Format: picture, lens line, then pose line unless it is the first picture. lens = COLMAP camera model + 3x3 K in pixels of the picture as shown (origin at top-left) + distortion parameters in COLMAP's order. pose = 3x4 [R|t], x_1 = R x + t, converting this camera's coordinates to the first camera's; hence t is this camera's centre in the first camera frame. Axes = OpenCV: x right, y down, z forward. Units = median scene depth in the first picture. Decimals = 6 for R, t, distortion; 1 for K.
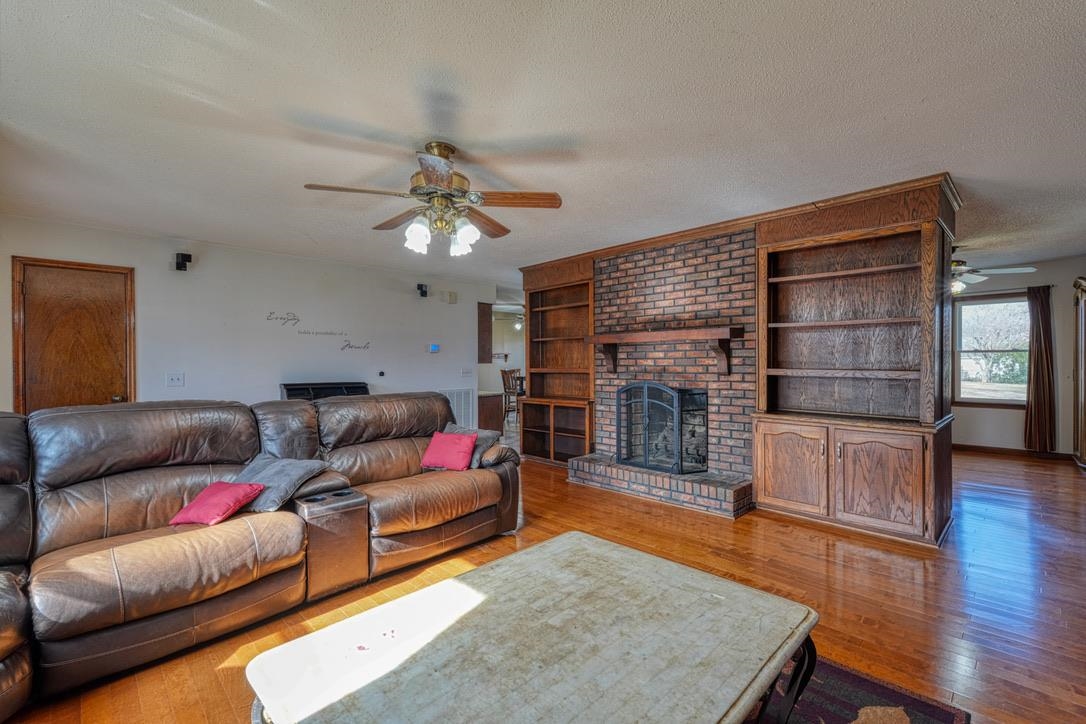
lens RADIAL K [[473.9, 0, 545.8], [0, 473.9, 359.5], [0, 0, 1]] dist [0.009670, -0.001120]
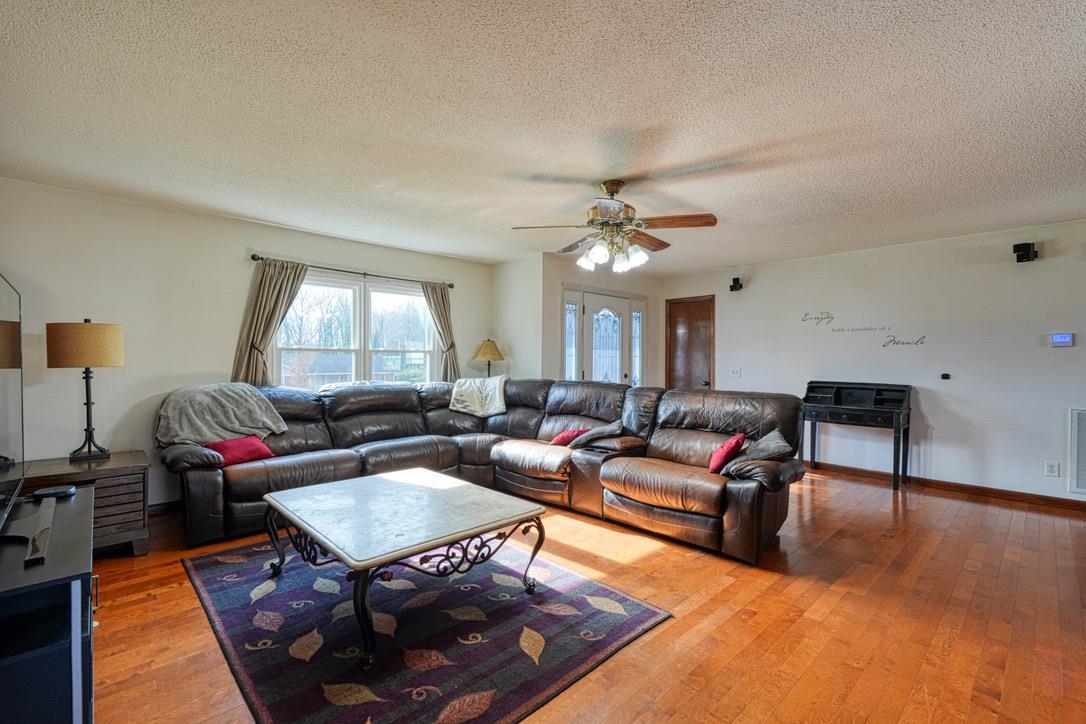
lens RADIAL K [[473.9, 0, 545.8], [0, 473.9, 359.5], [0, 0, 1]] dist [0.009670, -0.001120]
pose [[-0.010859, 0.003572, -0.999935, 0.797029], [-0.000128, 0.999994, 0.003574, 0.000216], [0.999941, 0.000167, -0.010859, 0.675951]]
